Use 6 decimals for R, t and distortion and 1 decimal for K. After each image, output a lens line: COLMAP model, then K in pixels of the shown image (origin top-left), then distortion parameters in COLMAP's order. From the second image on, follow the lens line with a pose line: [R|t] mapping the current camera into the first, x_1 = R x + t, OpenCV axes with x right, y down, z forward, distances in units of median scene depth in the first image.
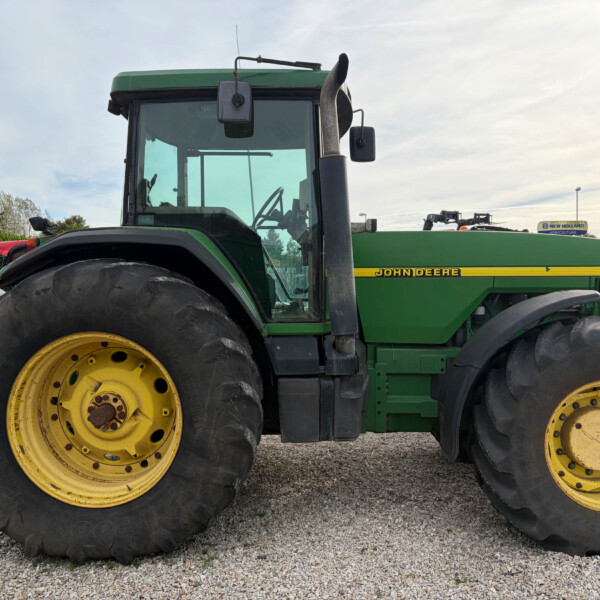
lens RADIAL K [[631.1, 0, 295.6], [0, 631.1, 297.2], [0, 0, 1]] dist [0.023730, 0.000000]
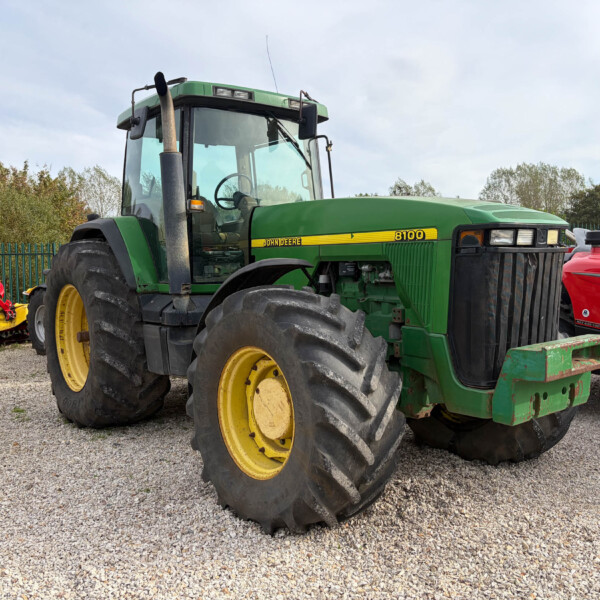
lens RADIAL K [[631.1, 0, 298.1], [0, 631.1, 297.7], [0, 0, 1]] dist [0.023730, 0.000000]
pose [[0.622386, 0.045885, -0.781365, 1.316494], [-0.007773, 0.998593, 0.052451, -0.001419], [0.782672, -0.026571, 0.621867, 0.431889]]
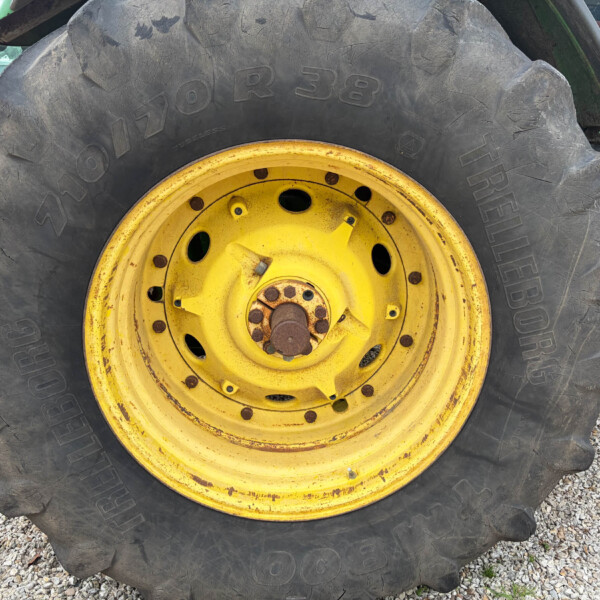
lens RADIAL K [[631.1, 0, 304.0], [0, 631.1, 299.1], [0, 0, 1]] dist [0.023730, 0.000000]
pose [[0.995618, -0.029954, 0.088590, -0.340777], [0.005130, 0.963382, 0.268082, 0.043365], [-0.093376, -0.266453, 0.959314, 0.578646]]
